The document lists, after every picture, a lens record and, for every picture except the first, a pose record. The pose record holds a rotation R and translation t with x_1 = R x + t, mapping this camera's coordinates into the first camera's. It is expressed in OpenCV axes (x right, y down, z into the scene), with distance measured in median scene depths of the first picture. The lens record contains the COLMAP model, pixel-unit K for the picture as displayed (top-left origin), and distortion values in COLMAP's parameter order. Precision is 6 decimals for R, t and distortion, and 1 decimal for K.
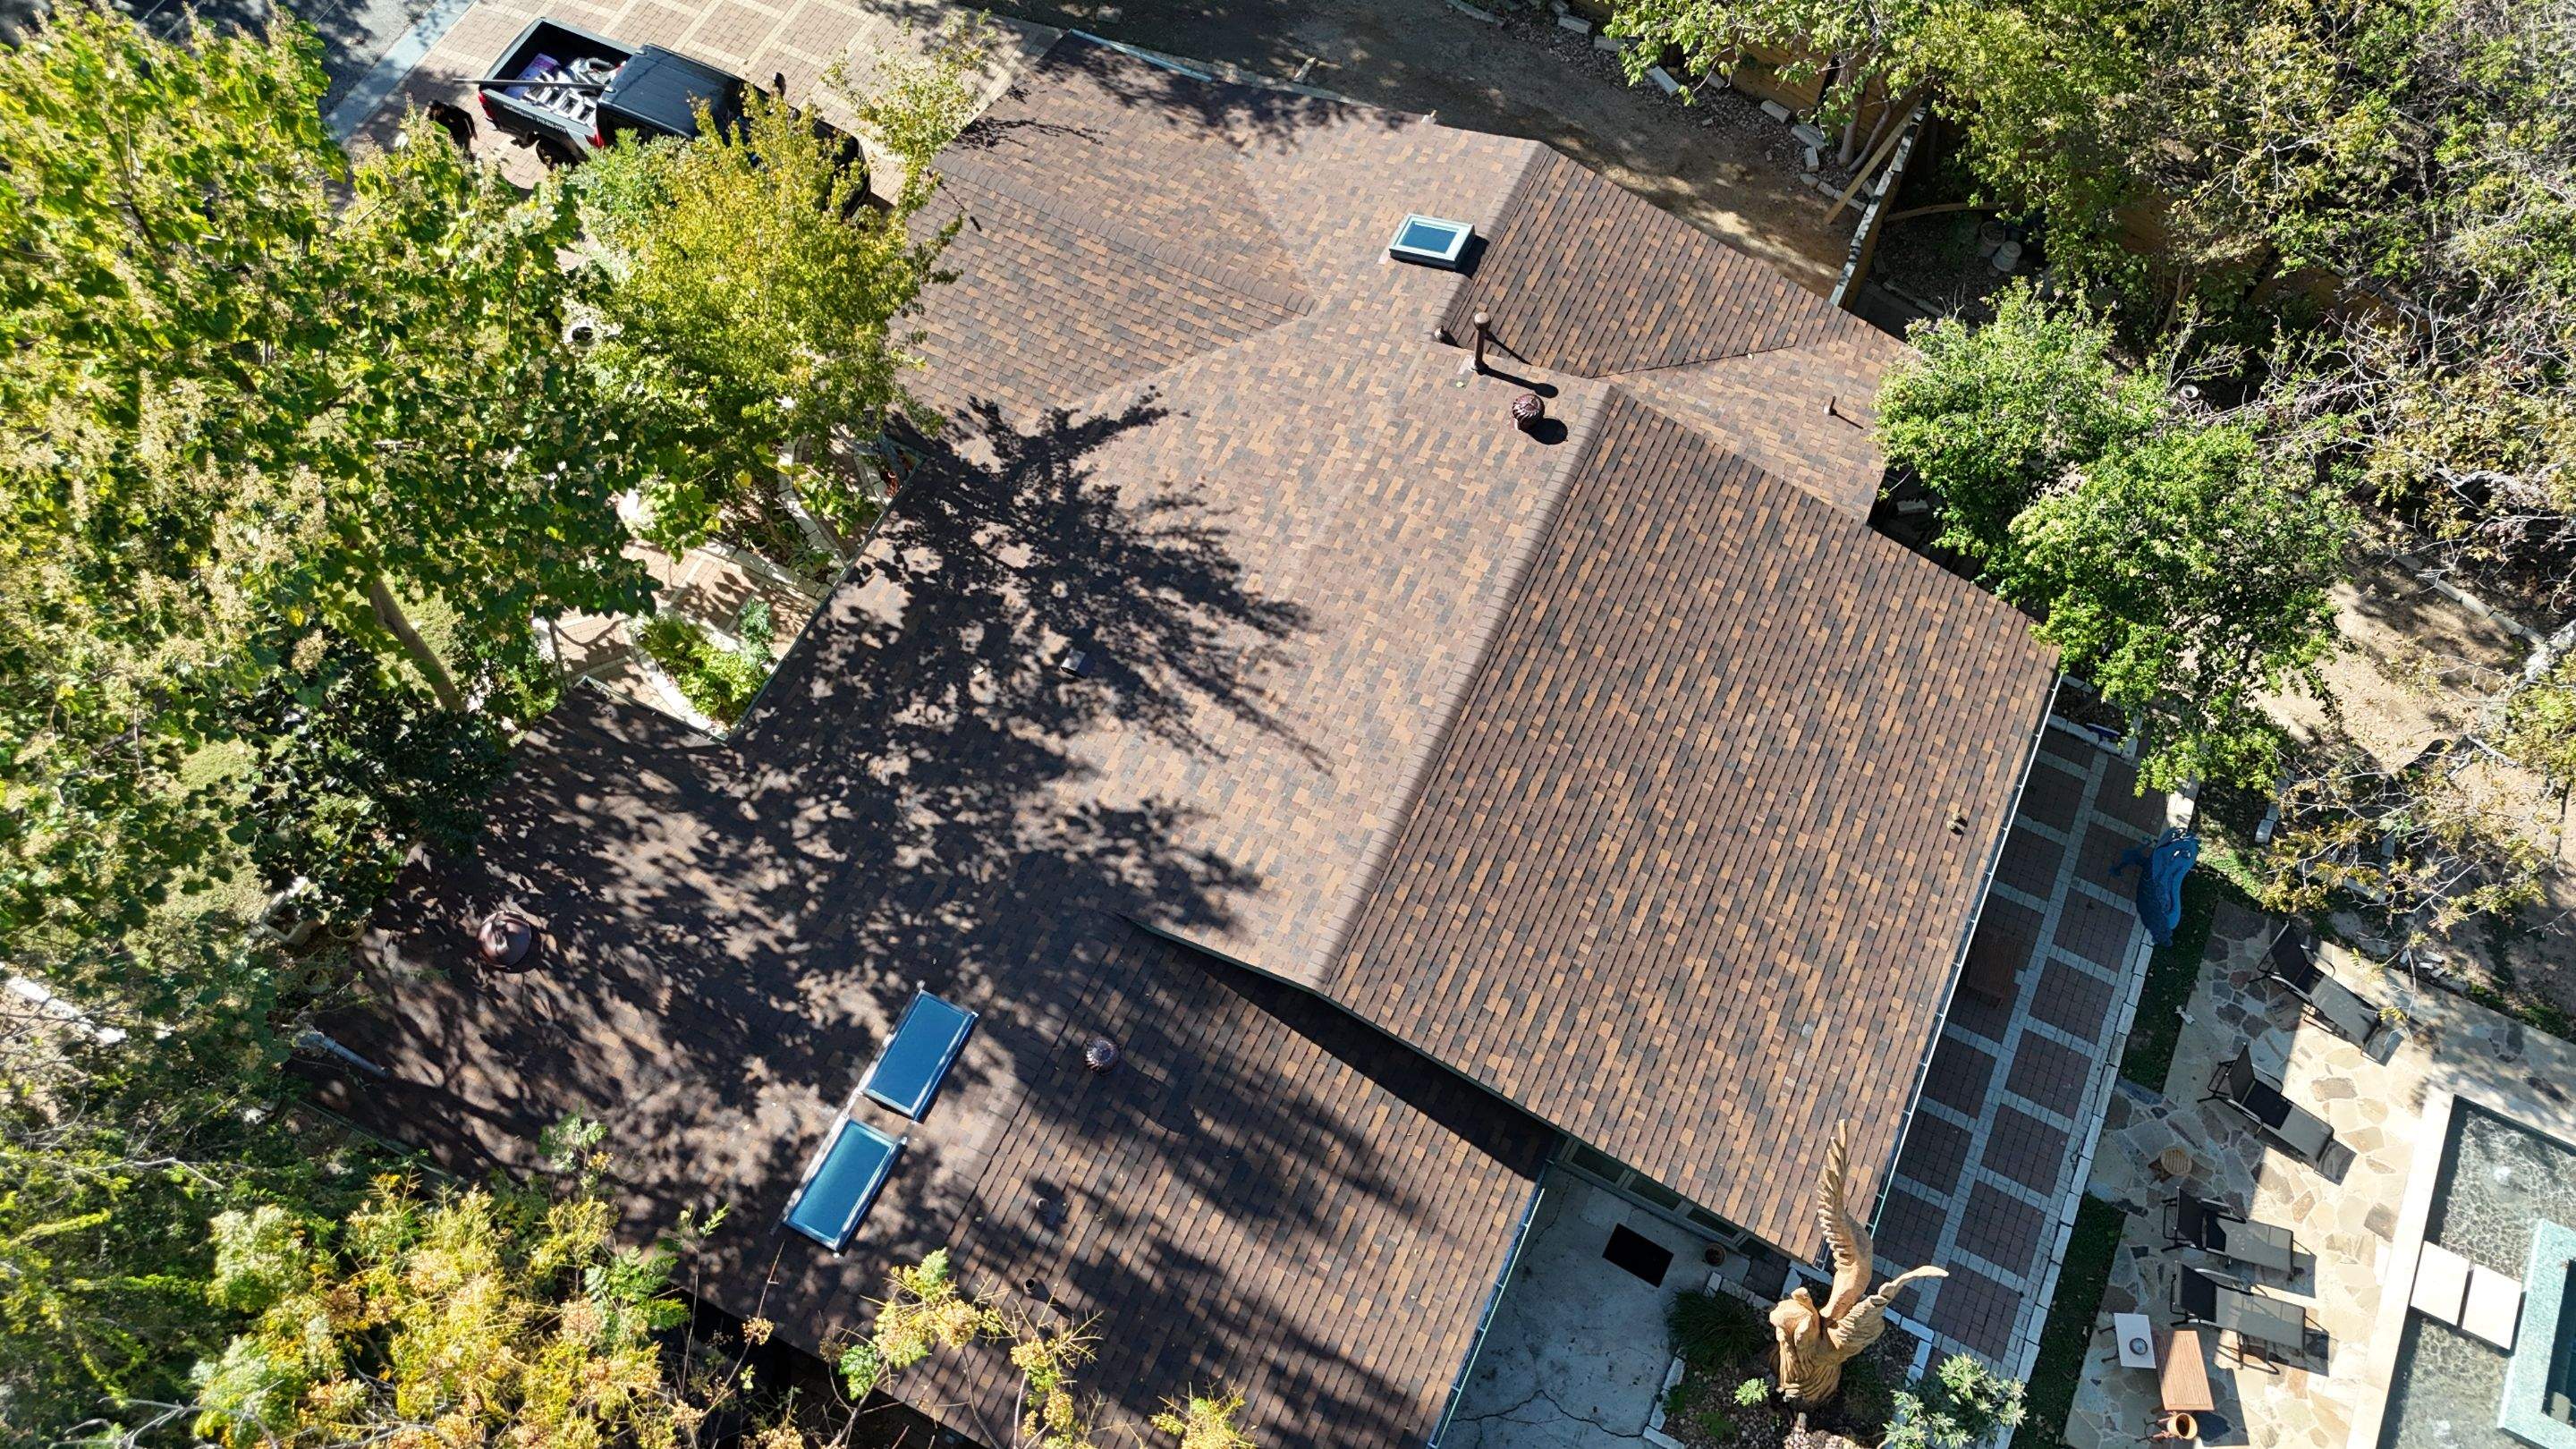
lens RADIAL K [[1894.1, 0, 1281.7], [0, 1894.1, 729.3], [0, 0, 1]] dist [0.076566, -0.071196]
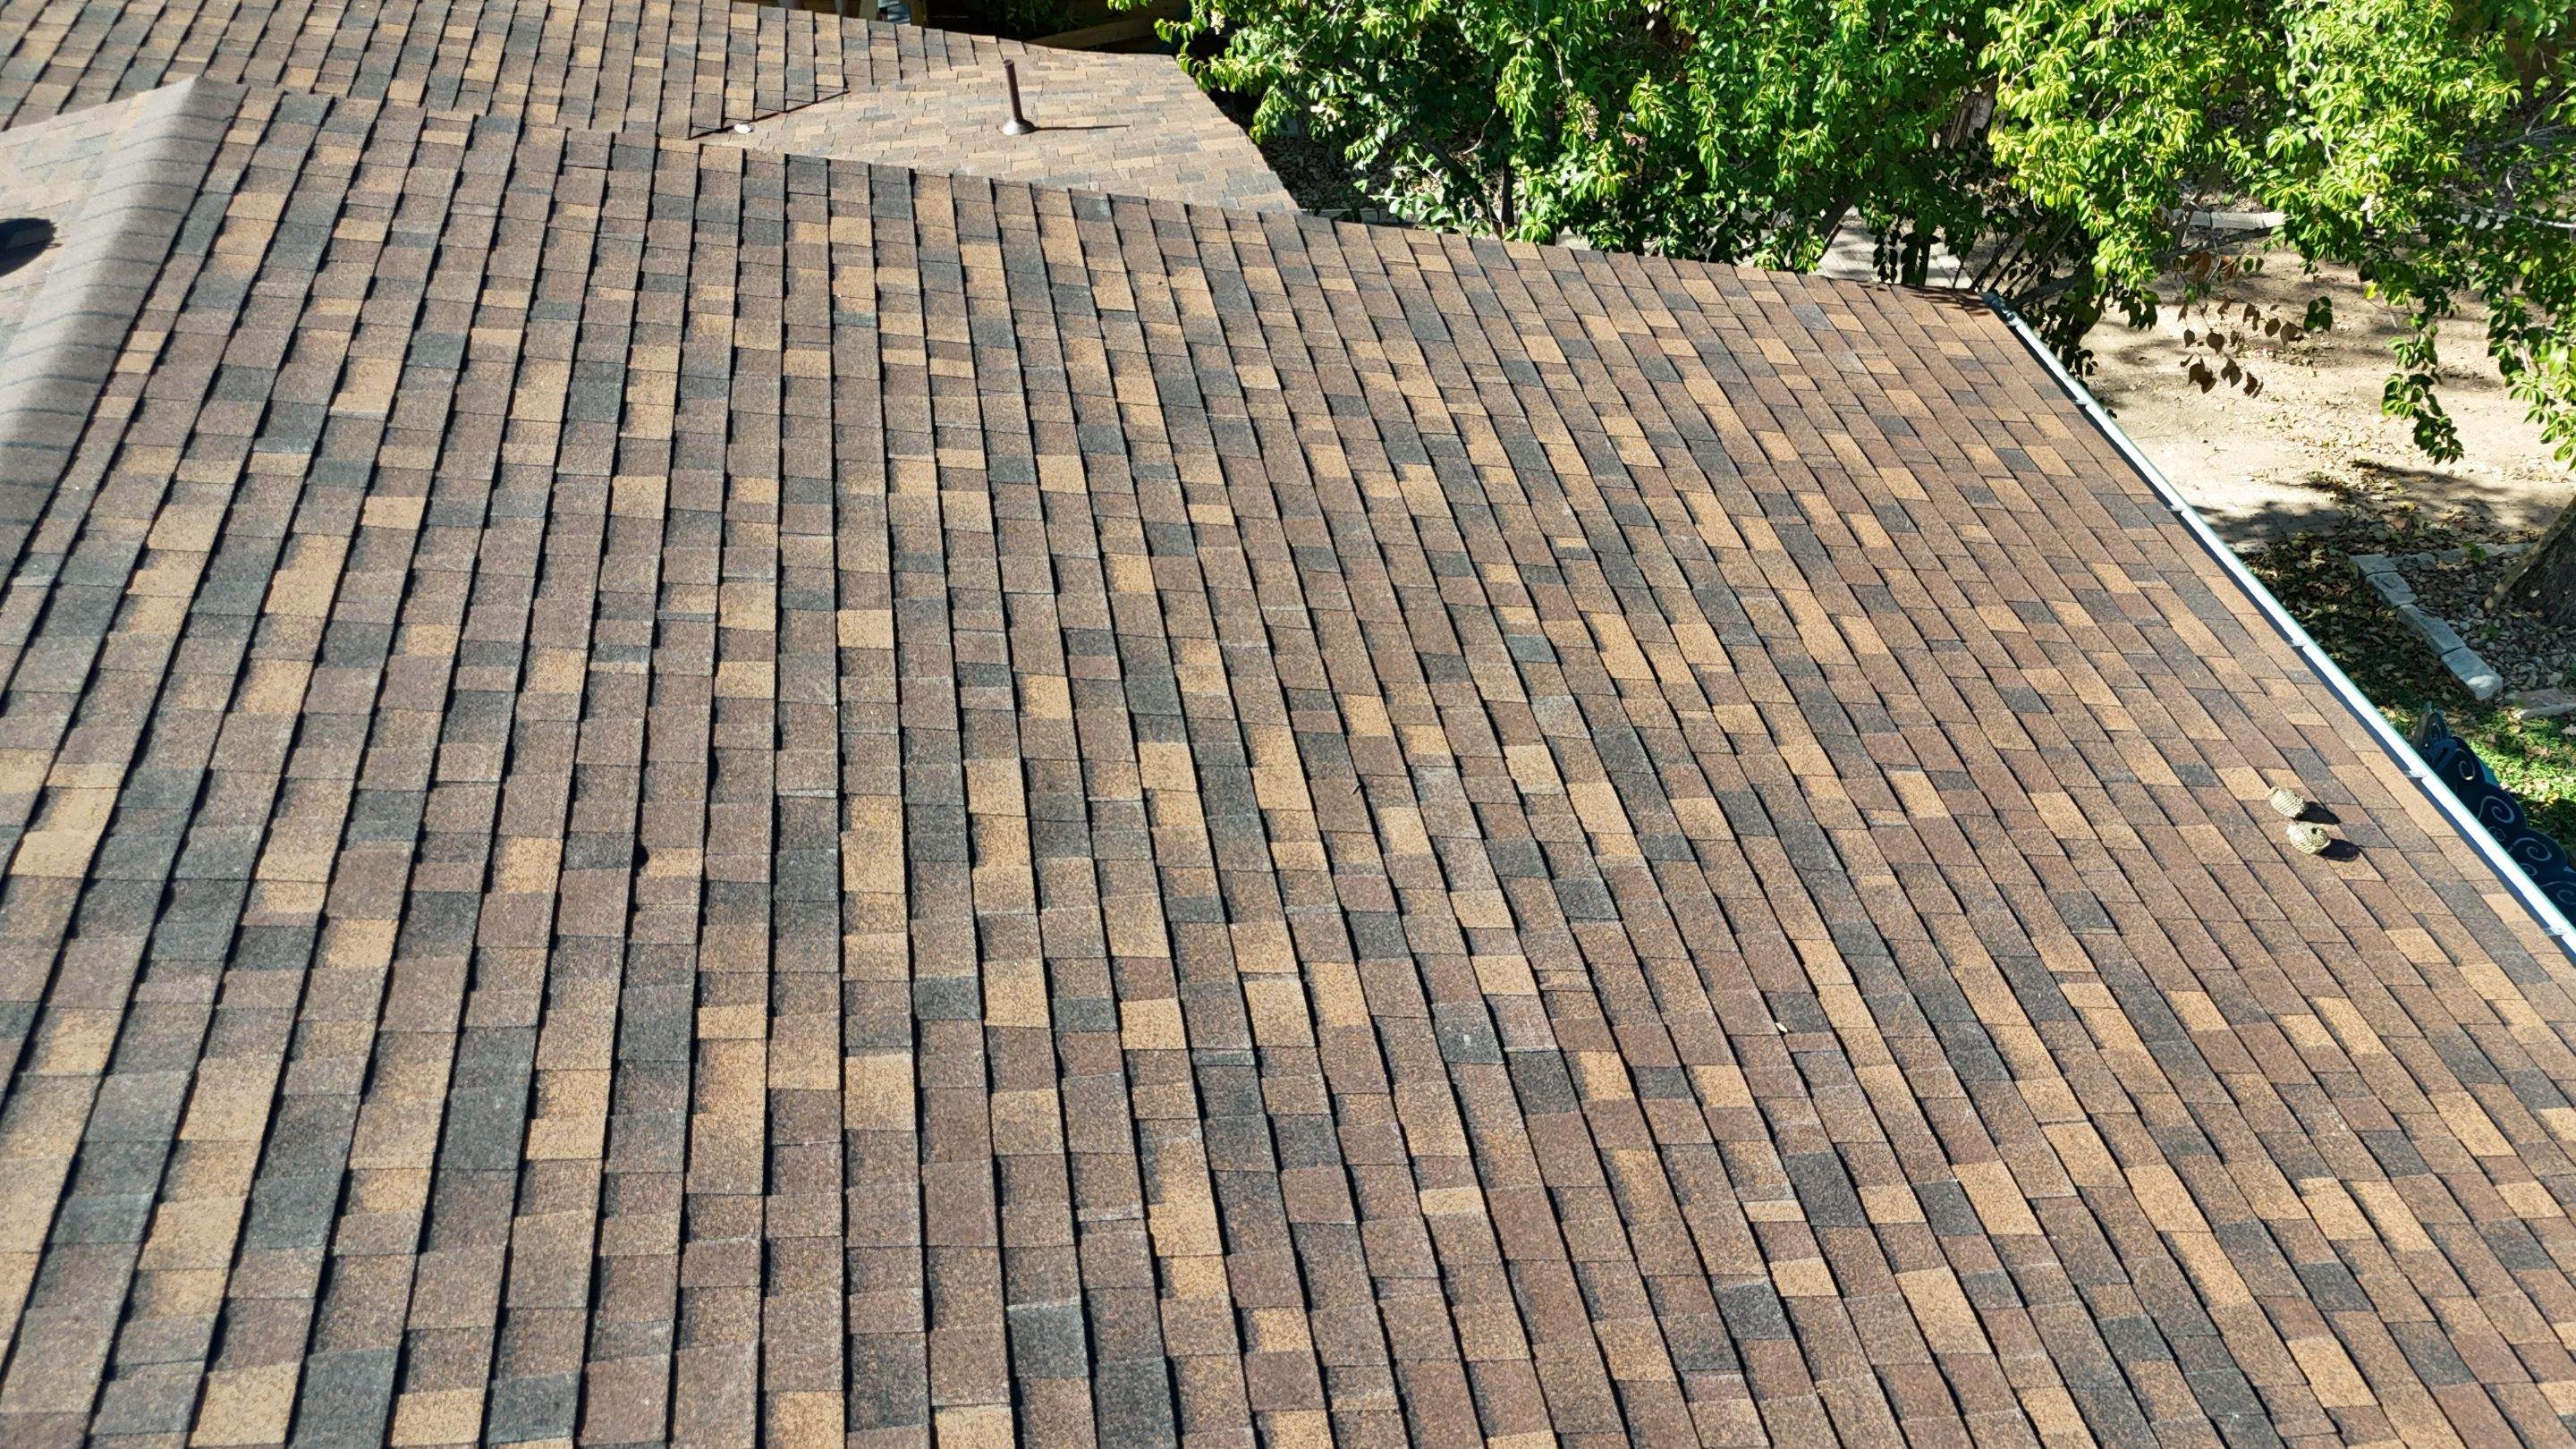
lens RADIAL K [[1894.1, 0, 1285.2], [0, 1894.1, 725.2], [0, 0, 1]] dist [0.076566, -0.071196]
pose [[0.807642, -0.410077, 0.423736, 0.149050], [0.535652, 0.810668, -0.236418, 0.026634], [-0.246559, 0.417916, 0.874388, 0.795625]]
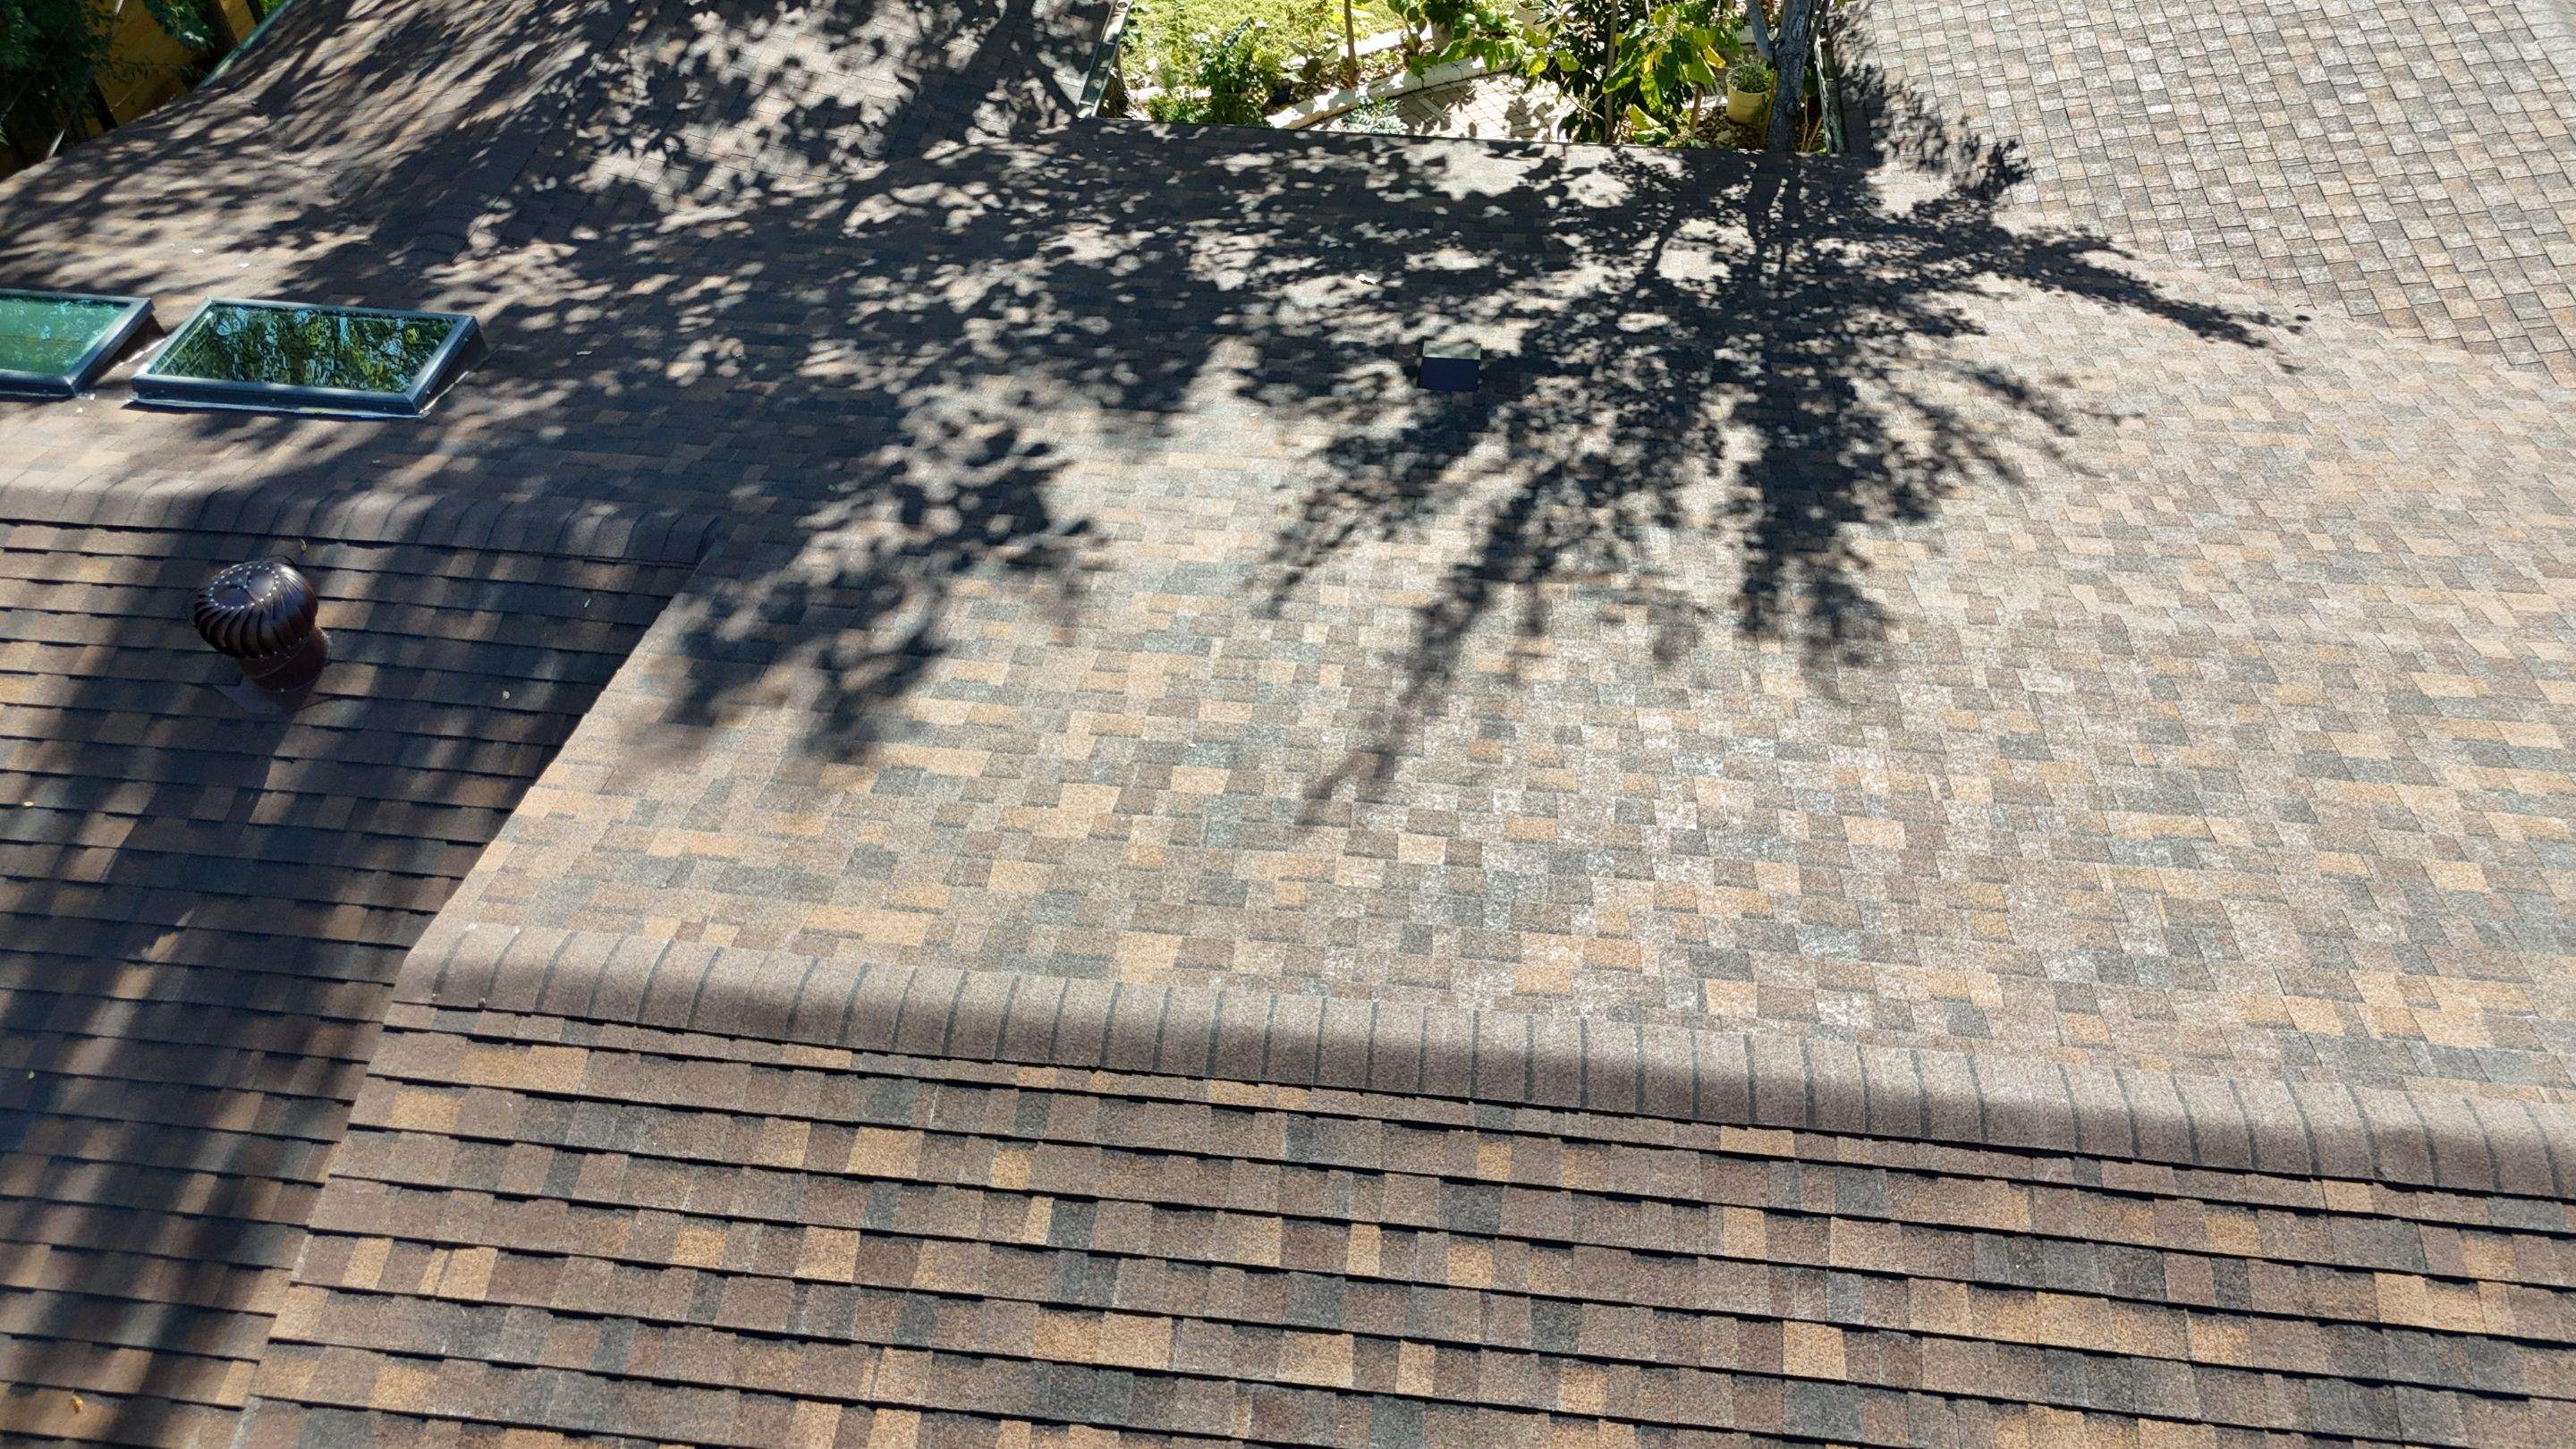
lens RADIAL K [[1894.1, 0, 1289.3], [0, 1894.1, 715.0], [0, 0, 1]] dist [0.076566, -0.071196]
pose [[0.335983, 0.679012, -0.652732, 0.182864], [-0.841753, 0.527396, 0.115351, -0.013777], [0.422573, 0.510683, 0.748756, 0.727205]]
